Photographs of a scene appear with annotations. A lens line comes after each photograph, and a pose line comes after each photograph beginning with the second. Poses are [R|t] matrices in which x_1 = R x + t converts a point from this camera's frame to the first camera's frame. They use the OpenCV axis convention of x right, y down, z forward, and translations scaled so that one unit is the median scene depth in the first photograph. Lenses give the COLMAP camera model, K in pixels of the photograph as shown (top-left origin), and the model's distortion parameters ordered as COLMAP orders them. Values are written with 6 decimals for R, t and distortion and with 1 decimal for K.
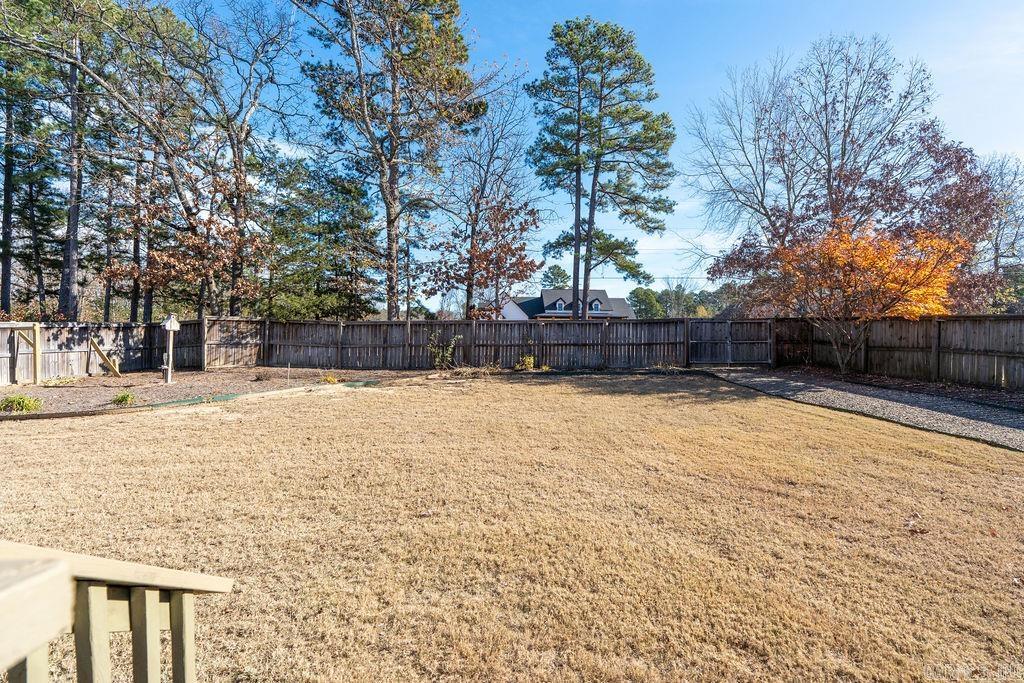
lens RADIAL K [[456.2, 0, 509.9], [0, 456.2, 342.4], [0, 0, 1]] dist [-0.002419, 0.002028]
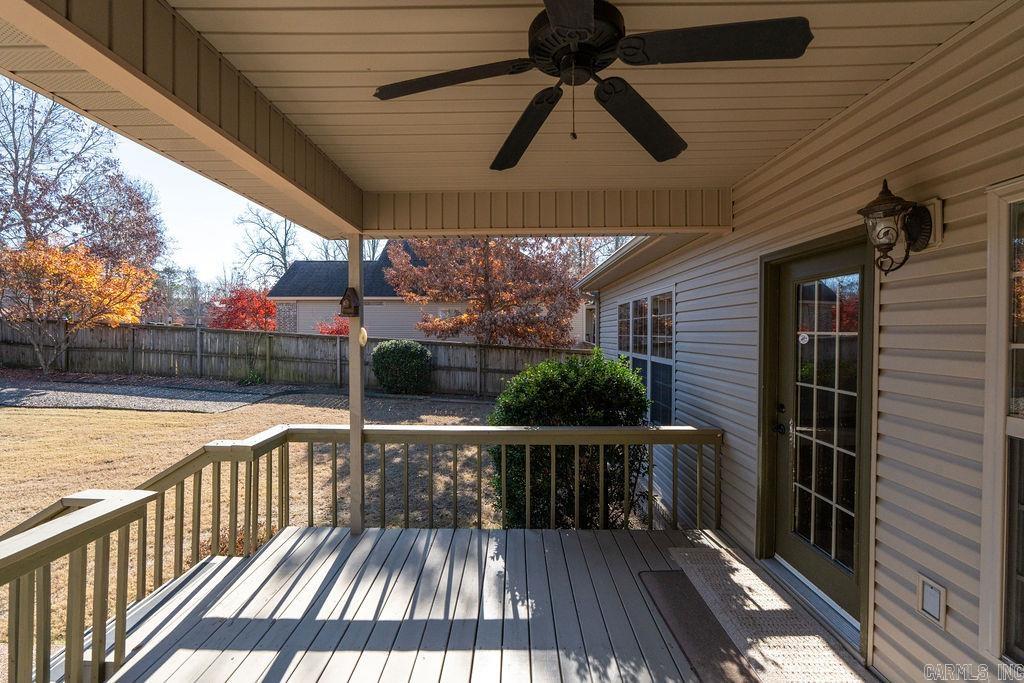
lens RADIAL K [[456.2, 0, 508.9], [0, 456.2, 335.6], [0, 0, 1]] dist [-0.002419, 0.002028]
pose [[0.062649, -0.017860, 0.997876, -0.314902], [-0.005622, 0.999818, 0.018248, -0.056551], [-0.998020, -0.006754, 0.062537, -0.173083]]
